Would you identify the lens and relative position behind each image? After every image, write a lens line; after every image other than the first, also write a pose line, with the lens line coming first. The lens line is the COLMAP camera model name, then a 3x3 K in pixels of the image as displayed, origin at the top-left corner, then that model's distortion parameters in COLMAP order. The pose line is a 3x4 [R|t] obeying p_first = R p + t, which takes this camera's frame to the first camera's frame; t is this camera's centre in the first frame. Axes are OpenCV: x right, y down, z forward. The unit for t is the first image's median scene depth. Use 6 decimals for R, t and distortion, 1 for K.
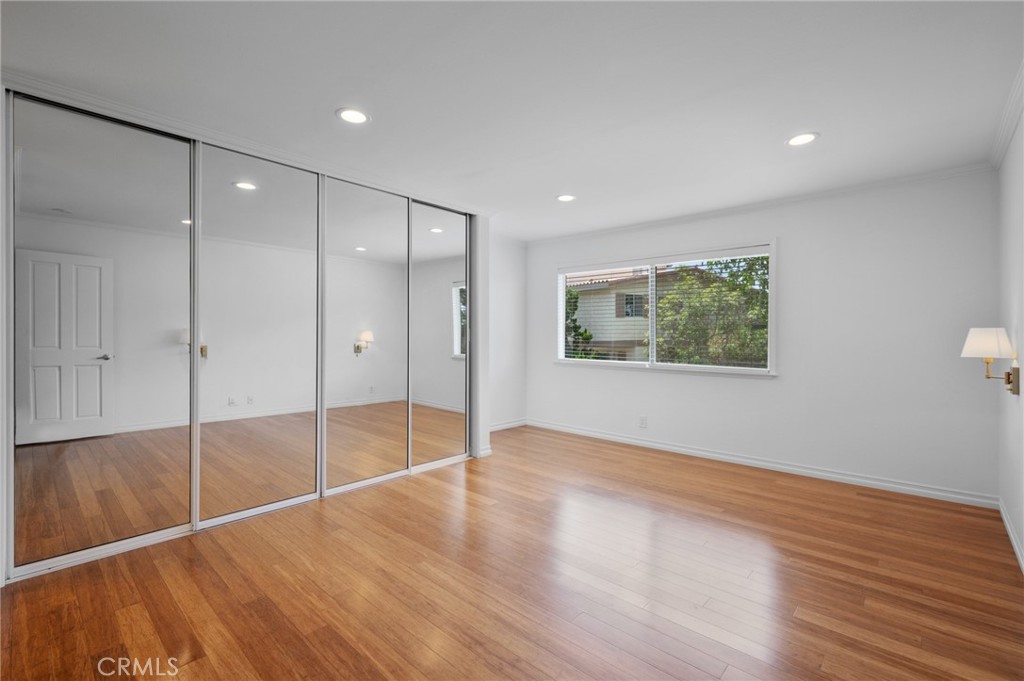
lens RADIAL K [[447.3, 0, 508.7], [0, 447.3, 335.4], [0, 0, 1]] dist [0.000595, 0.000042]
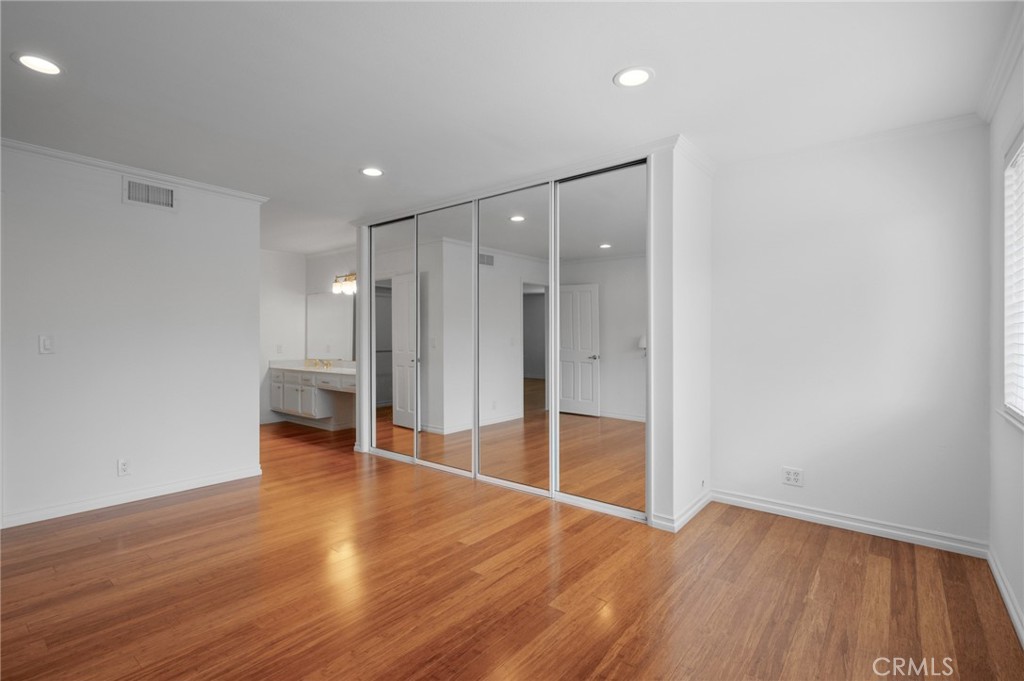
lens RADIAL K [[471.3, 0, 511.7], [0, 471.3, 343.0], [0, 0, 1]] dist [0.009426, 0.000364]
pose [[0.087988, 0.002896, -0.996117, 0.604437], [-0.003002, 0.999992, 0.002643, 0.002741], [0.996117, 0.002758, 0.087996, 0.728612]]
